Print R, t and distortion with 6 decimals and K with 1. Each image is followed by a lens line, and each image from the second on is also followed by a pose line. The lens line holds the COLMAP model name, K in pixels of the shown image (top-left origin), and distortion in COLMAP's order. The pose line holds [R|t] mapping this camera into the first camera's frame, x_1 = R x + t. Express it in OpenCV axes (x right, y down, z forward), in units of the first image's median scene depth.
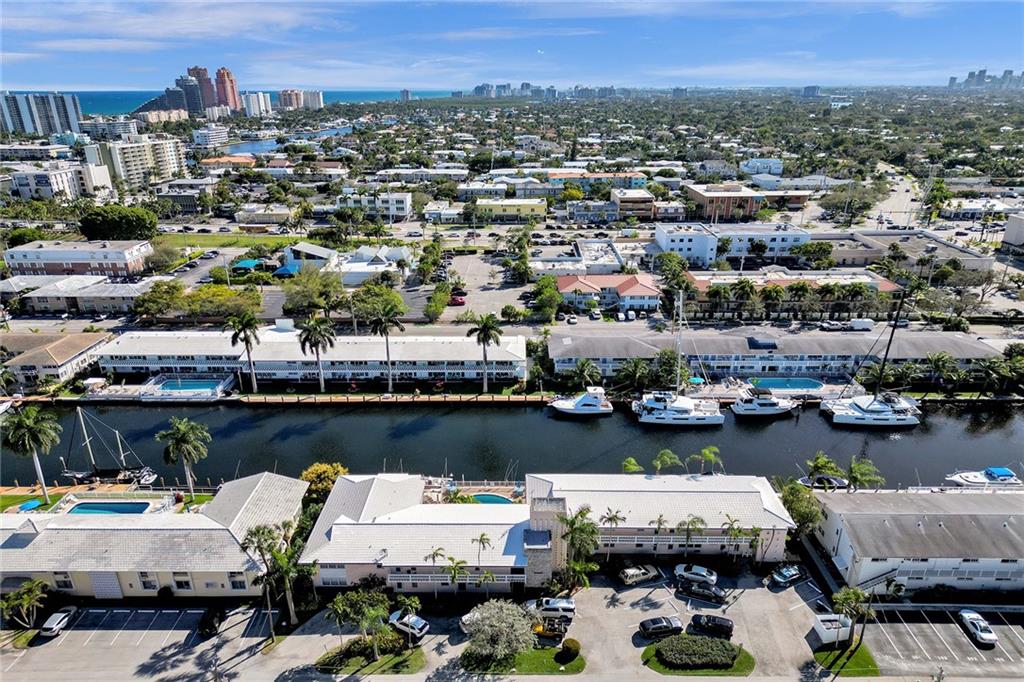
lens RADIAL K [[737.3, 0, 512.0], [0, 737.3, 341.0], [0, 0, 1]] dist [0.073061, -0.088254]
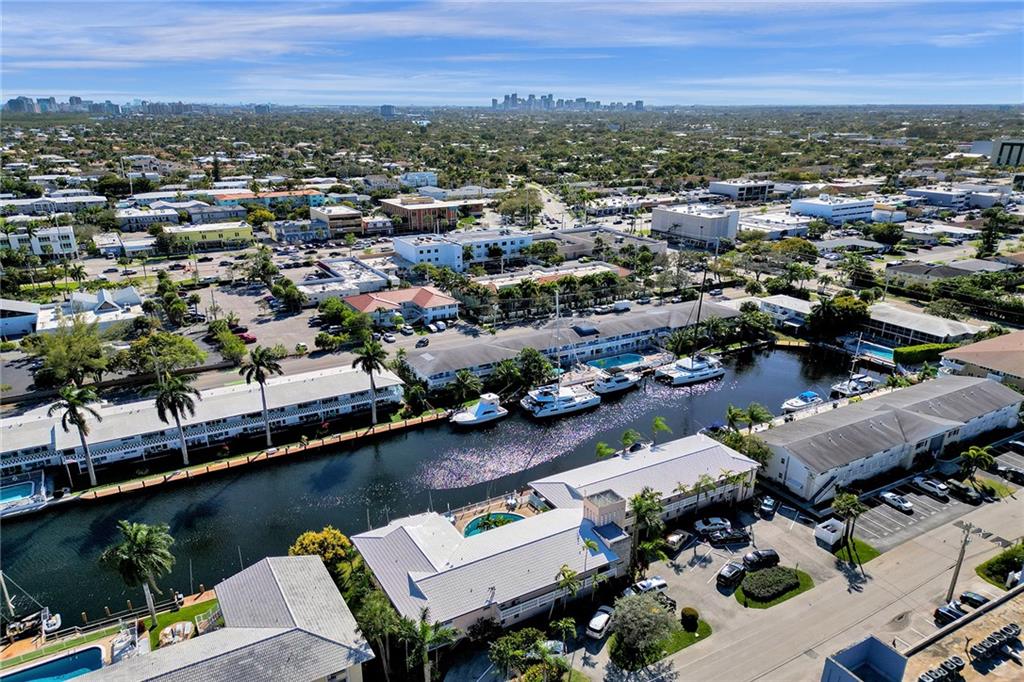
lens RADIAL K [[737.3, 0, 512.0], [0, 737.3, 341.0], [0, 0, 1]] dist [0.073061, -0.088254]
pose [[0.851797, -0.152379, 0.501221, -0.335023], [0.163315, 0.986322, 0.022313, -0.025433], [-0.497765, 0.062851, 0.865031, 0.090671]]
